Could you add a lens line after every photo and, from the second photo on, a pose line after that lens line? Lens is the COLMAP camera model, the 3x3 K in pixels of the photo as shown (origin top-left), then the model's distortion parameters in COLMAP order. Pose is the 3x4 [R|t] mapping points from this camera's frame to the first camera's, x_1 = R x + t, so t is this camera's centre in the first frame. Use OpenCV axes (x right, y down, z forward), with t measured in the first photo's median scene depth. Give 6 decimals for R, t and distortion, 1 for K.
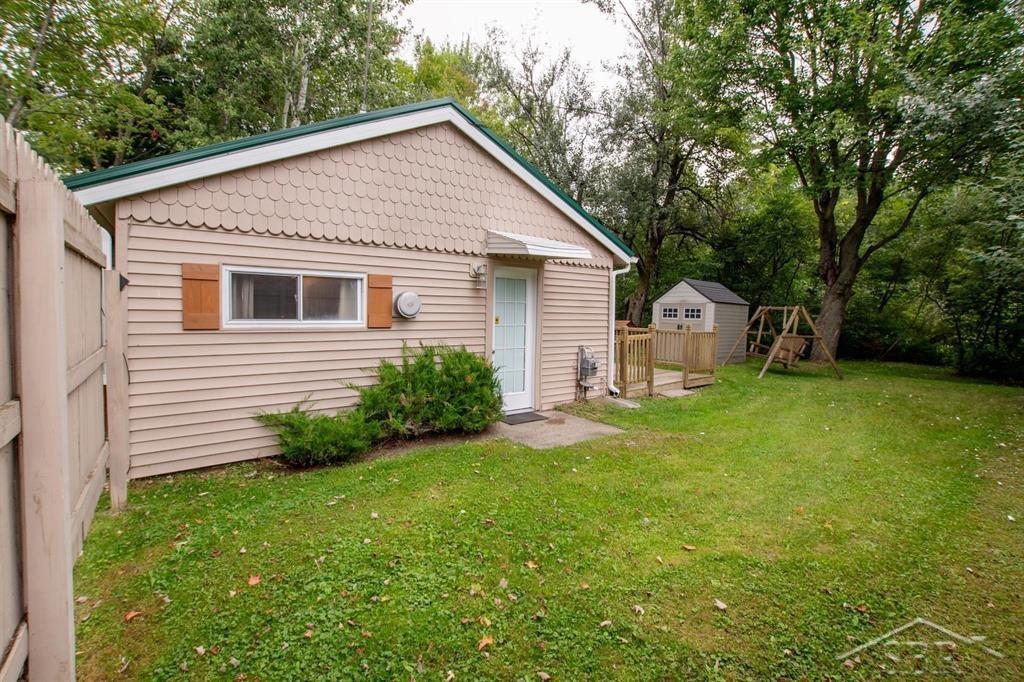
lens RADIAL K [[452.3, 0, 512.5], [0, 452.3, 340.1], [0, 0, 1]] dist [-0.026998, 0.002197]
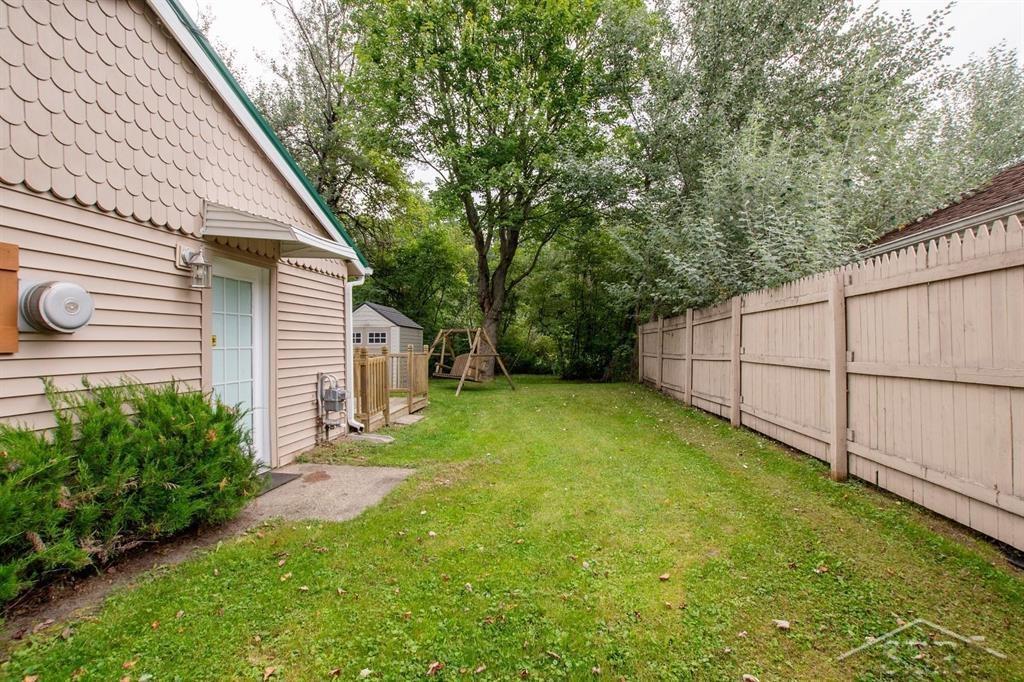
lens RADIAL K [[452.3, 0, 511.7], [0, 452.3, 340.2], [0, 0, 1]] dist [-0.026998, 0.002197]
pose [[0.707202, -0.017955, 0.706784, -0.193592], [0.065720, 0.997019, -0.040431, 0.010230], [-0.703951, 0.075042, 0.706273, 0.258729]]
